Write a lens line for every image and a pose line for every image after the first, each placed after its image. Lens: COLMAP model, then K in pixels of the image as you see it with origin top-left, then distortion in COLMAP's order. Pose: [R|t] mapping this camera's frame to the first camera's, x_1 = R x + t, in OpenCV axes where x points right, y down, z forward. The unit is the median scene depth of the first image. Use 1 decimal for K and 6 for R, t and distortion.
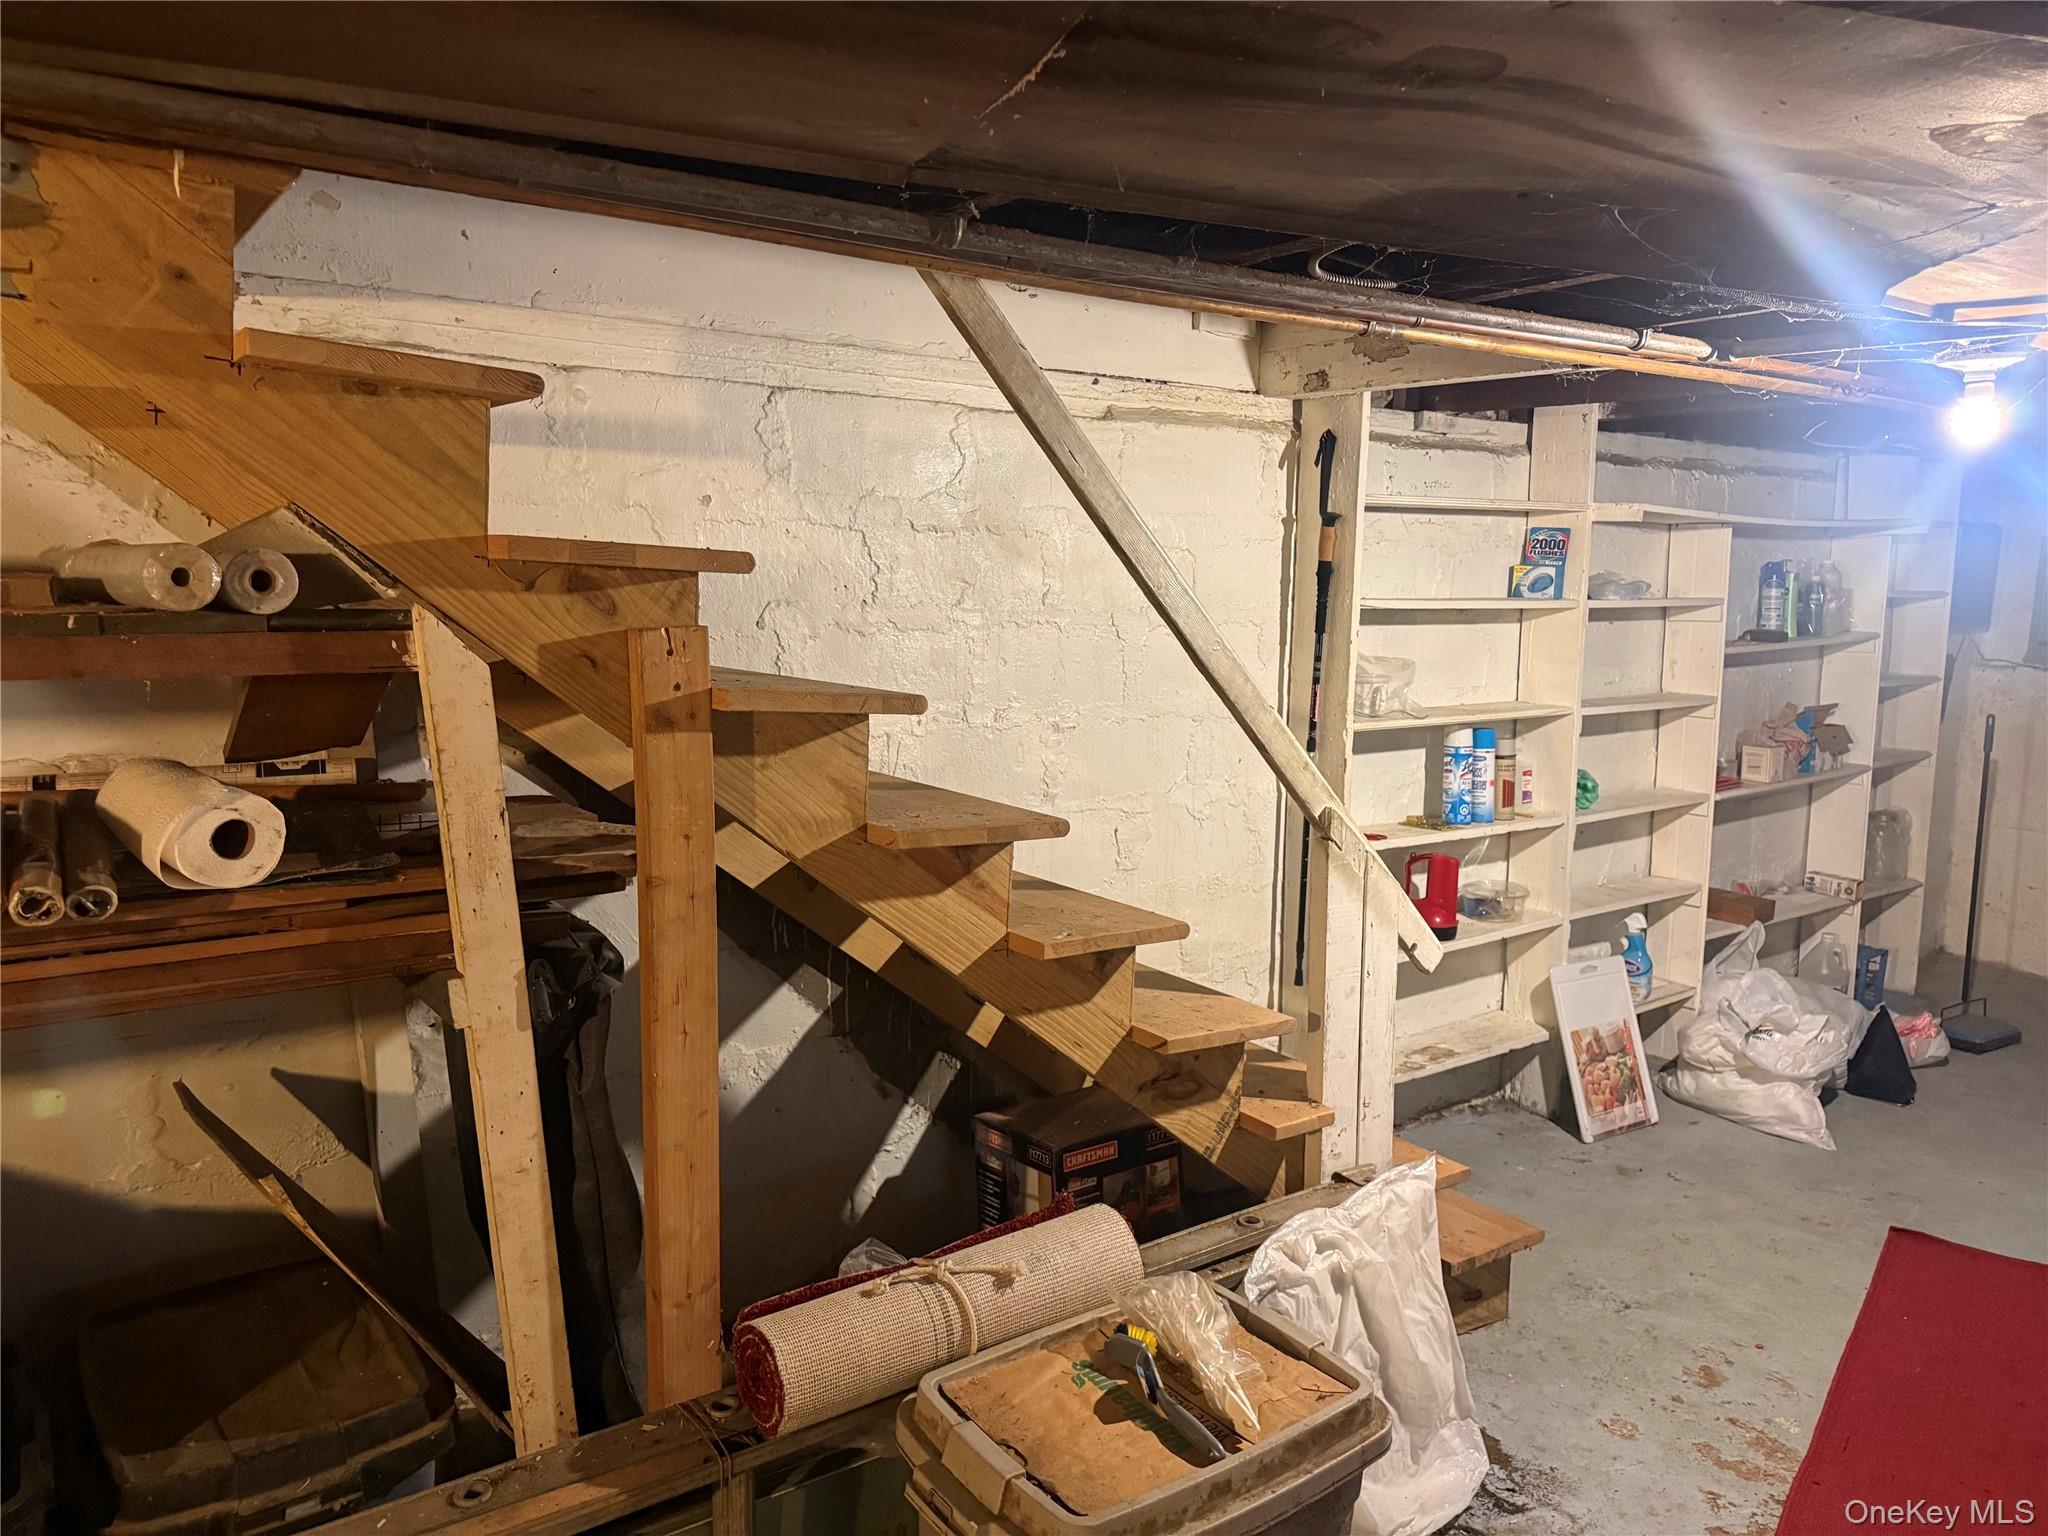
lens RADIAL K [[1448.3, 0, 1024.0], [0, 1448.3, 768.0], [0, 0, 1]] dist [0.083520, -0.099084]
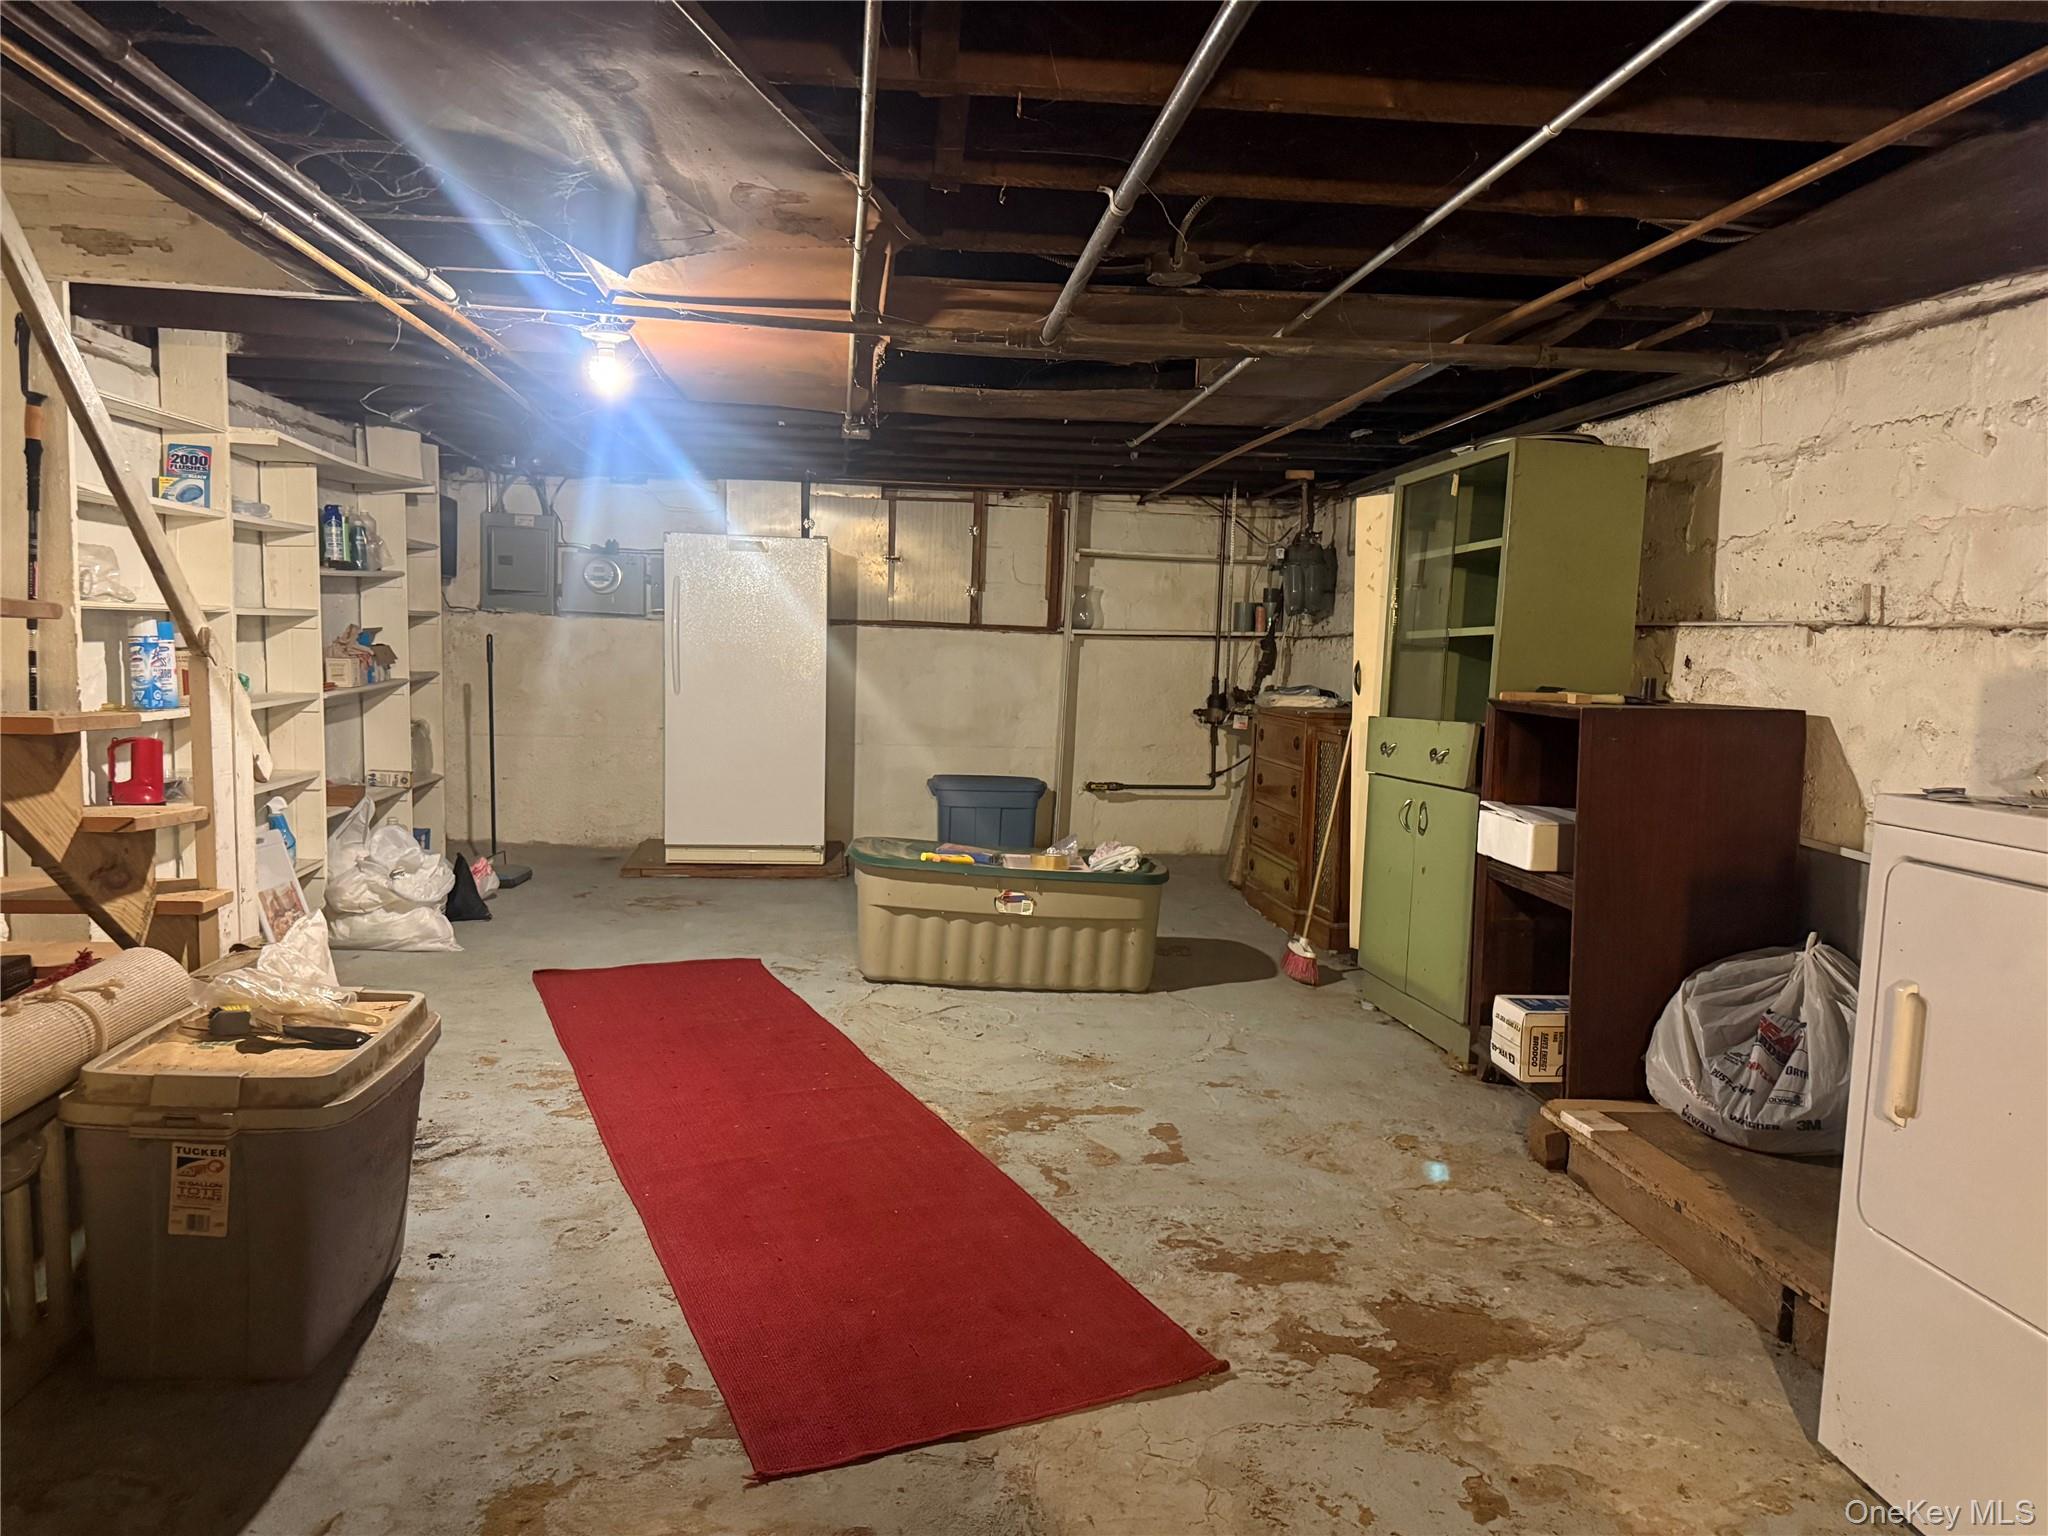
lens RADIAL K [[1440.5, 0, 1024.0], [0, 1440.5, 768.0], [0, 0, 1]] dist [-0.004383, -0.006304]
pose [[0.506440, -0.082223, 0.858346, -0.273119], [0.090572, 0.995009, 0.041874, 0.090492], [-0.857505, 0.056535, 0.511359, -0.081283]]
